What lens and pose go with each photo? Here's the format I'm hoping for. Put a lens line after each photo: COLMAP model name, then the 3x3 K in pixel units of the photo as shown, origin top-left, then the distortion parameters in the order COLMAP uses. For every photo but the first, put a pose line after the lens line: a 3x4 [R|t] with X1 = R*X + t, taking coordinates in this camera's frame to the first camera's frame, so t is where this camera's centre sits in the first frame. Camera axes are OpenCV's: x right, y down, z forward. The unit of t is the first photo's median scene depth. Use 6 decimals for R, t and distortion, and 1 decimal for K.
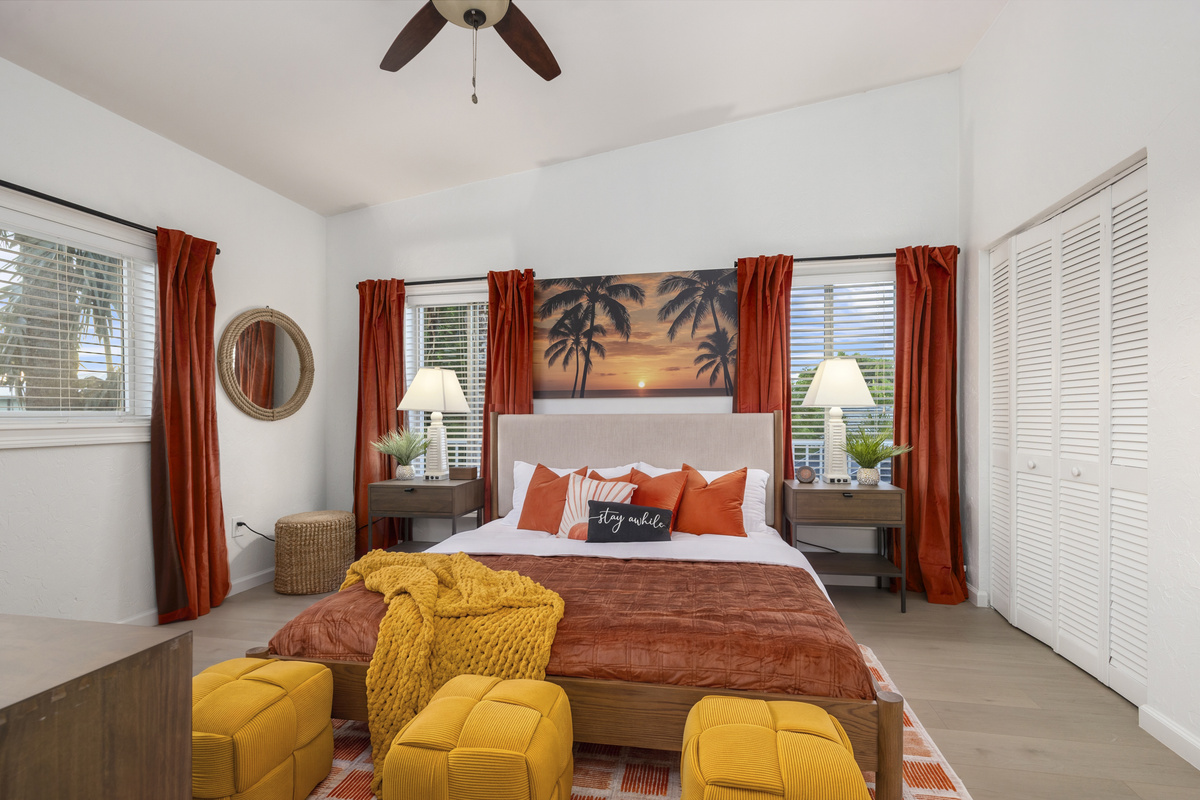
lens RADIAL K [[546.1, 0, 600.0], [0, 546.1, 400.0], [0, 0, 1]] dist [0.002769, 0.000227]
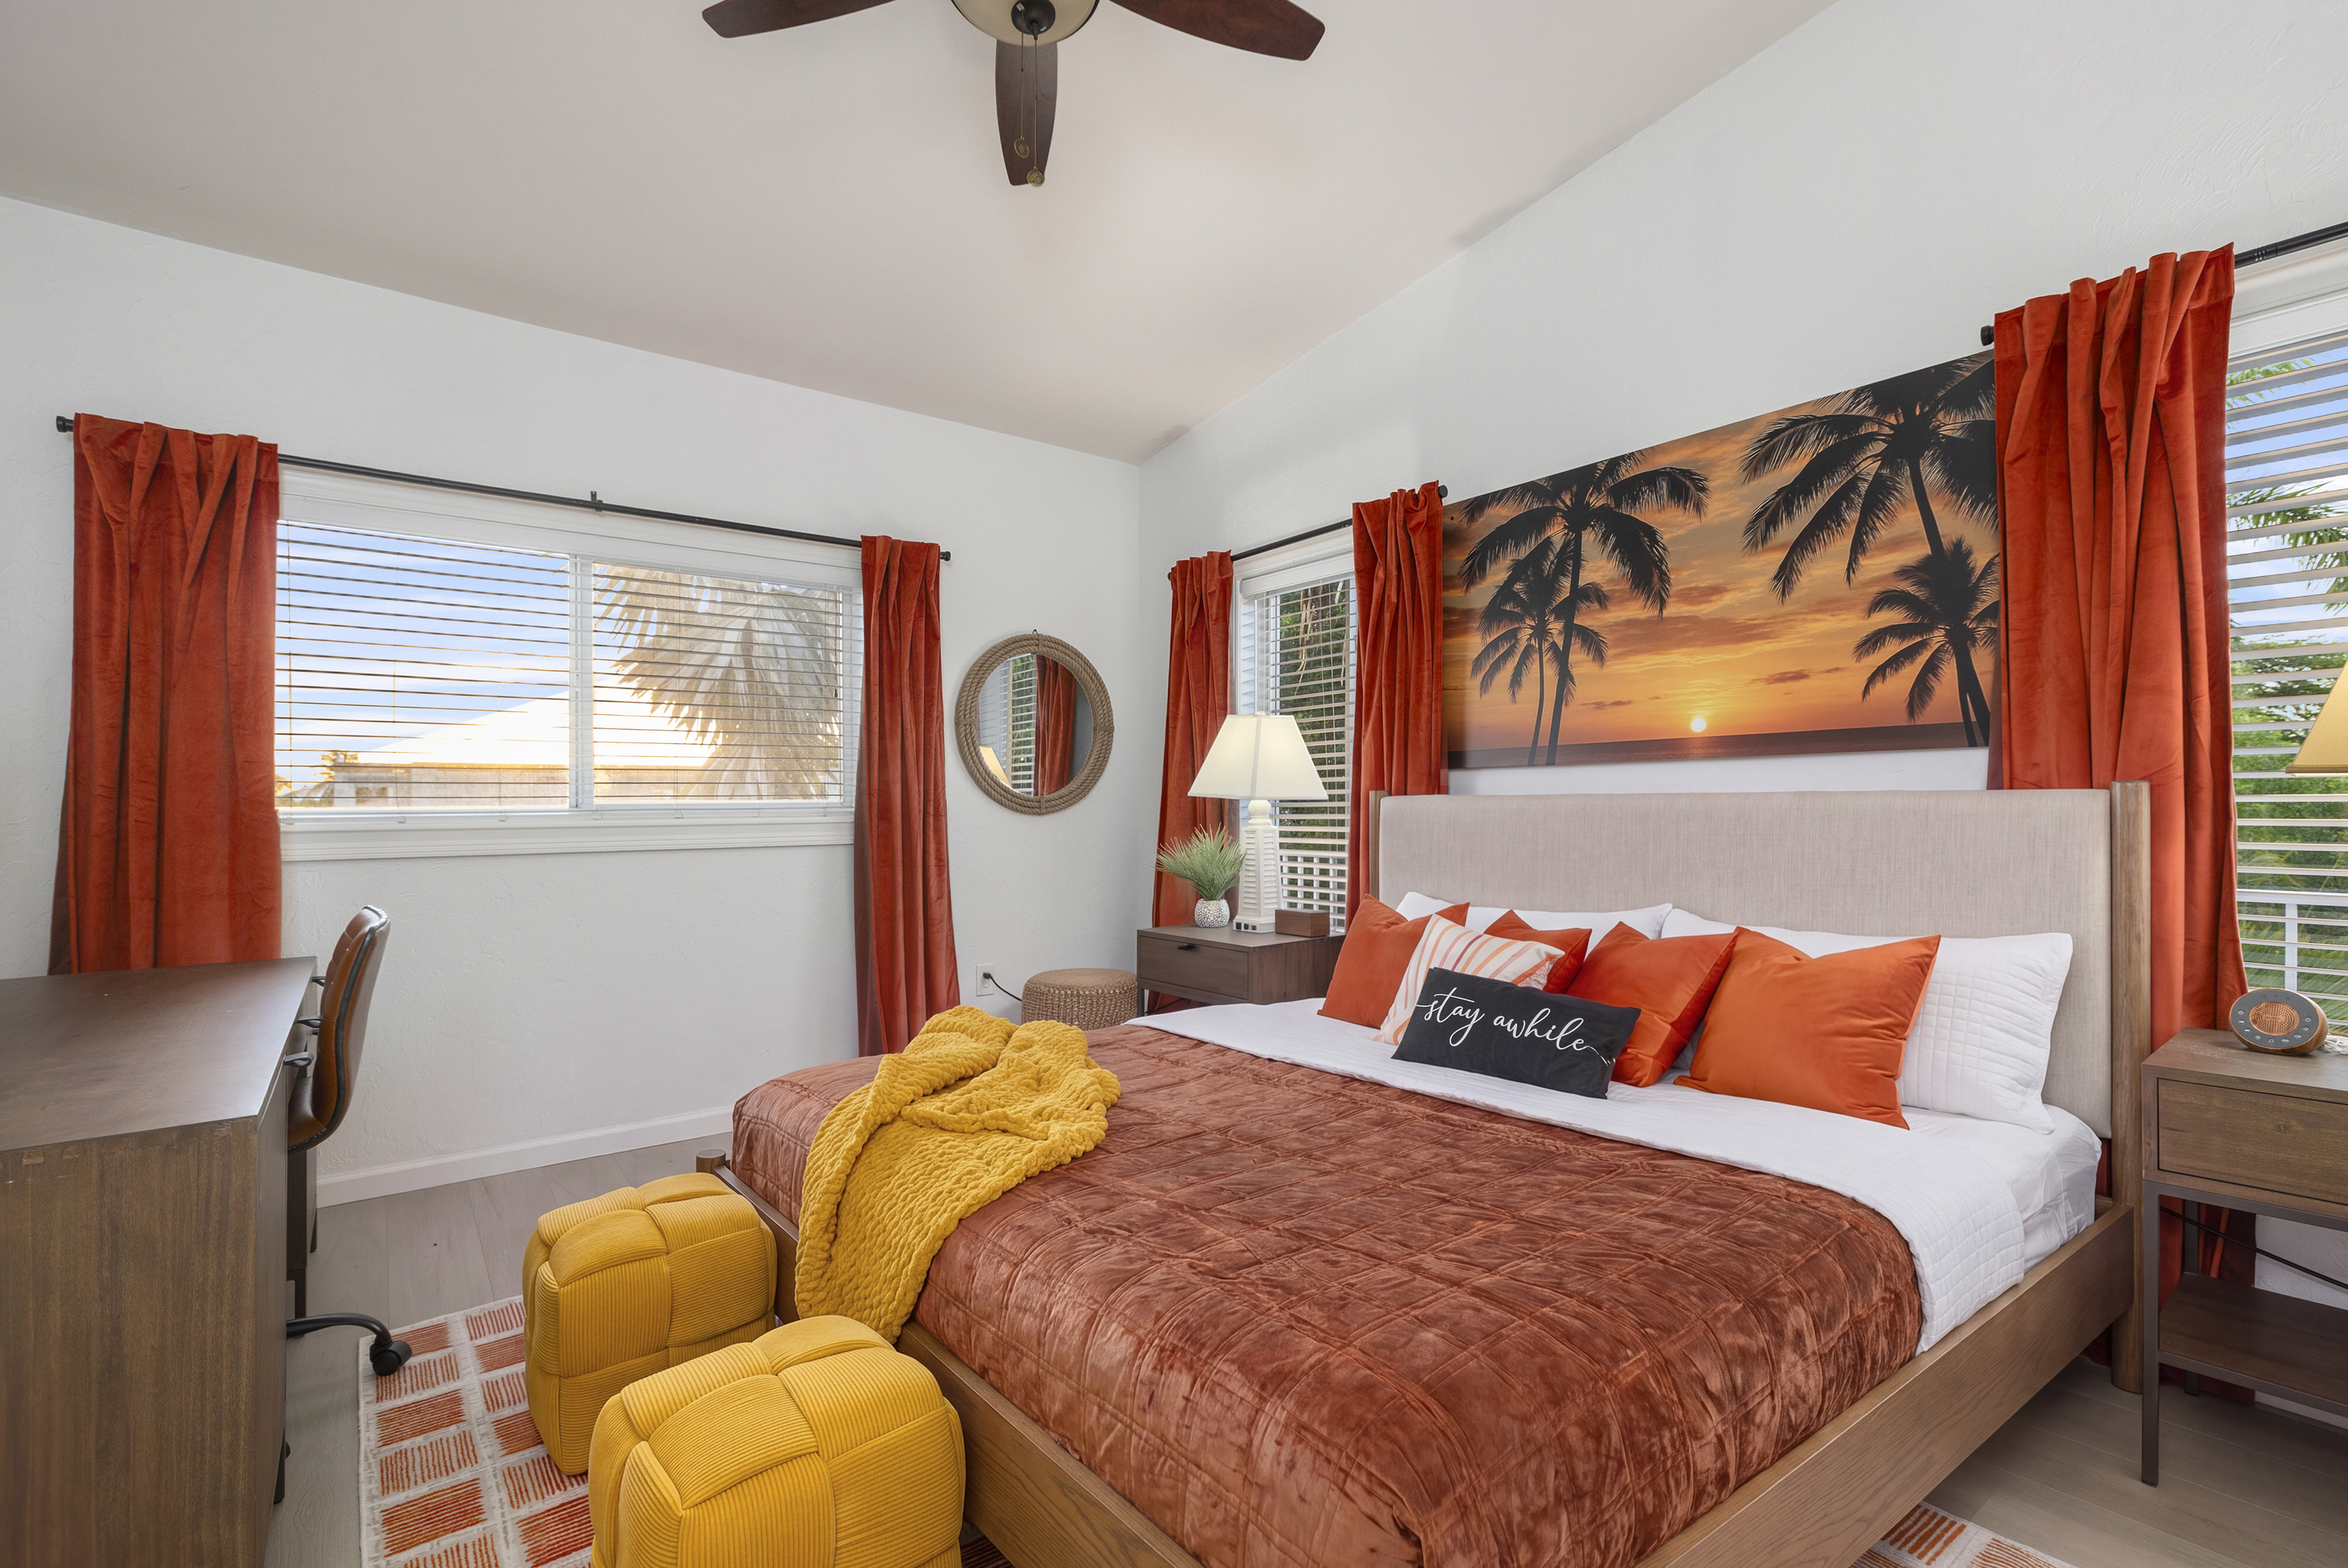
lens RADIAL K [[1039.9, 0, 1173.9], [0, 1039.9, 785.9], [0, 0, 1]] dist [-0.000519, 0.000019]
pose [[0.746610, -0.013408, -0.665127, 0.283445], [0.021646, 0.999757, 0.004144, 0.003491], [0.664910, -0.017491, 0.746719, 0.213206]]
